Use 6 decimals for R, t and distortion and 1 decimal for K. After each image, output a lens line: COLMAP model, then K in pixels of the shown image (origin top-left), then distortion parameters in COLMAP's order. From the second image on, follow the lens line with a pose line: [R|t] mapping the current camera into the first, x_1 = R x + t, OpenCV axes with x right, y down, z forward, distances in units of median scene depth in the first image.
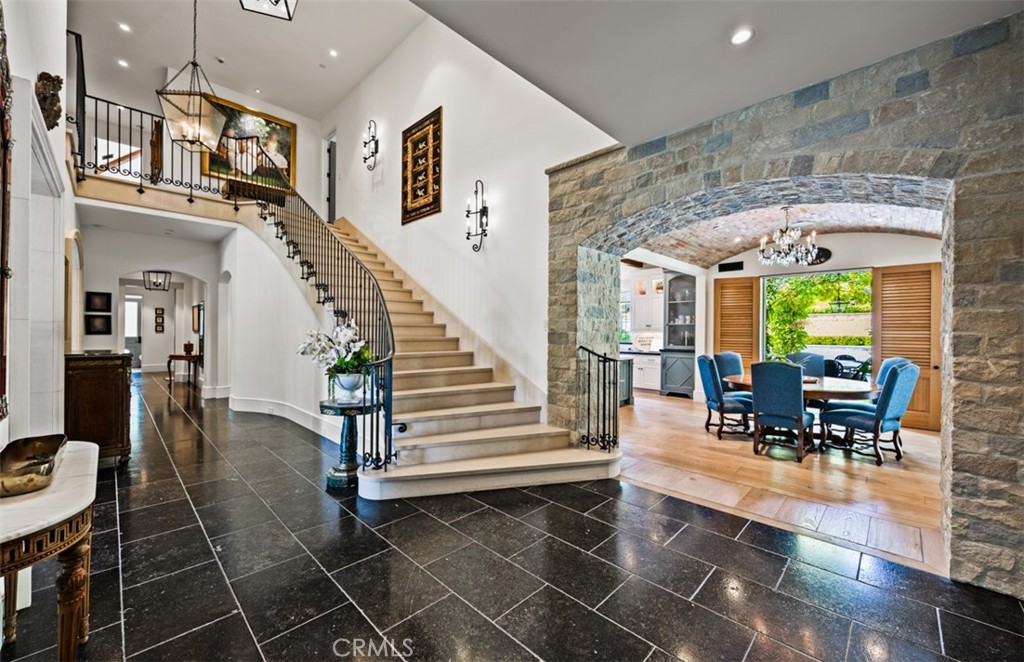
lens RADIAL K [[407.5, 0, 533.1], [0, 407.5, 328.8], [0, 0, 1]] dist [0.000029, 0.000026]
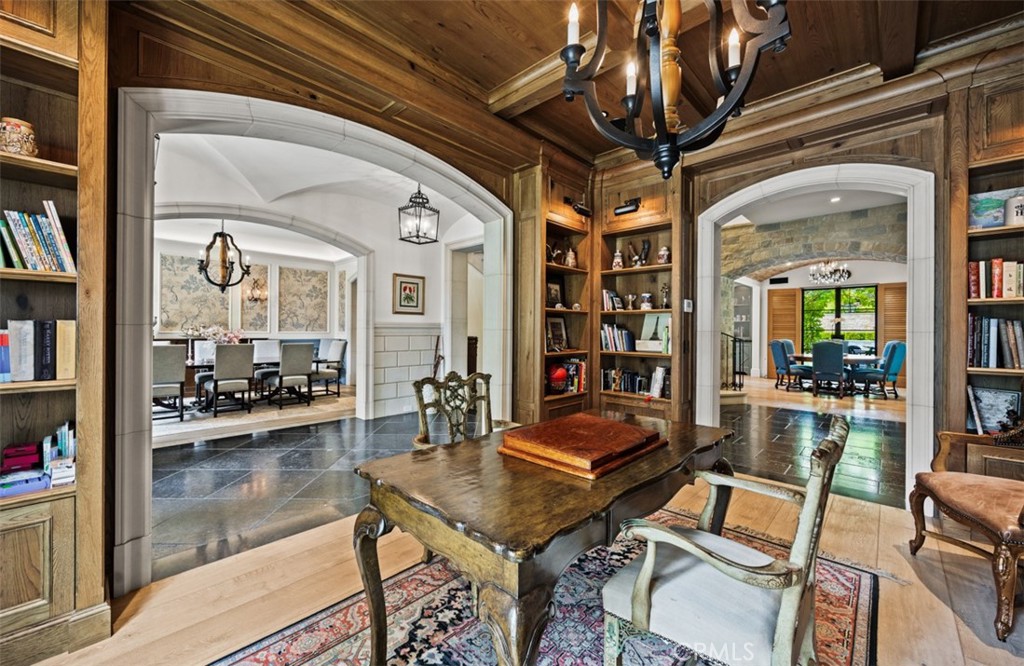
lens RADIAL K [[393.4, 0, 557.0], [0, 393.4, 329.0], [0, 0, 1]] dist [-0.000310, -0.000008]
pose [[0.999612, -0.001501, 0.027809, -0.685717], [0.001428, 0.999996, 0.002627, 0.022700], [-0.027813, -0.002586, 0.999610, -0.731628]]
